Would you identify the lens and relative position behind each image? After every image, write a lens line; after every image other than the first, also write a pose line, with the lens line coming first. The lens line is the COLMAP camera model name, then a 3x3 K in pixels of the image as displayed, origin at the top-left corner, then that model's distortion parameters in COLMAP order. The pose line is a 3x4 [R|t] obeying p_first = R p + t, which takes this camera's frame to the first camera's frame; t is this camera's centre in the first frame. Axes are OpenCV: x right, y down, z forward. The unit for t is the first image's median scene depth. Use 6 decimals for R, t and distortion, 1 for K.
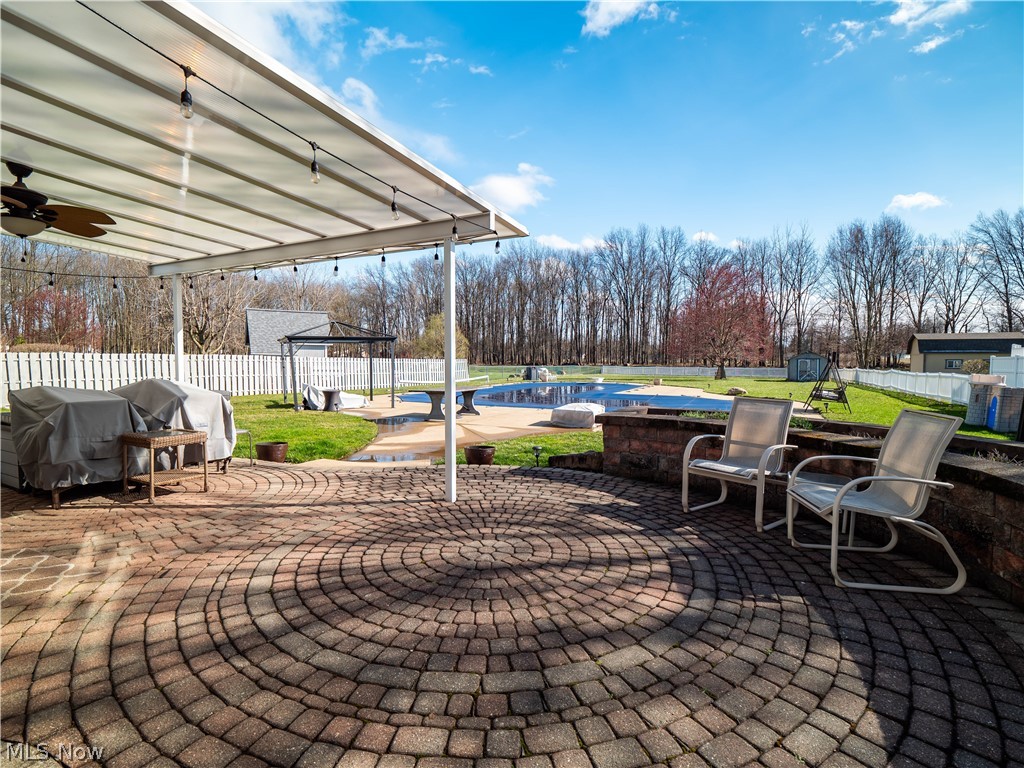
lens RADIAL K [[499.1, 0, 512.0], [0, 499.1, 384.0], [0, 0, 1]] dist [-0.006187, -0.001601]
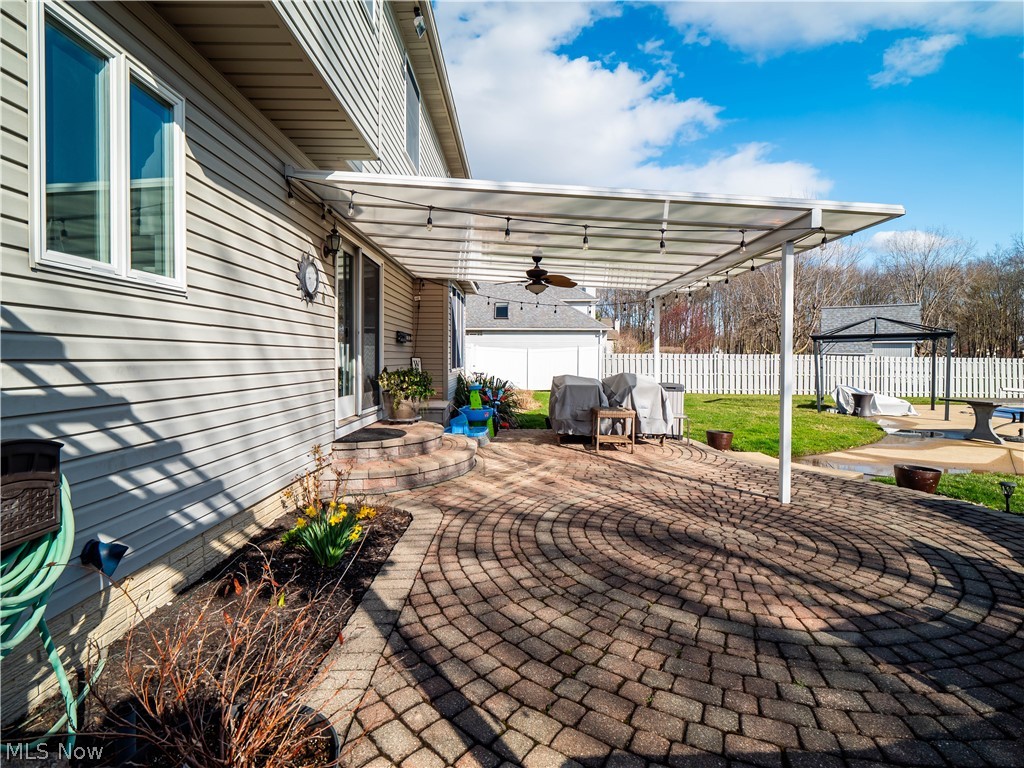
lens RADIAL K [[514.9, 0, 513.9], [0, 514.9, 357.6], [0, 0, 1]] dist [-0.003500, -0.001401]
pose [[0.448174, -0.000655, -0.893946, 0.653879], [-0.045868, 0.998666, -0.023727, -0.005509], [0.892769, 0.051638, 0.447546, 0.049987]]
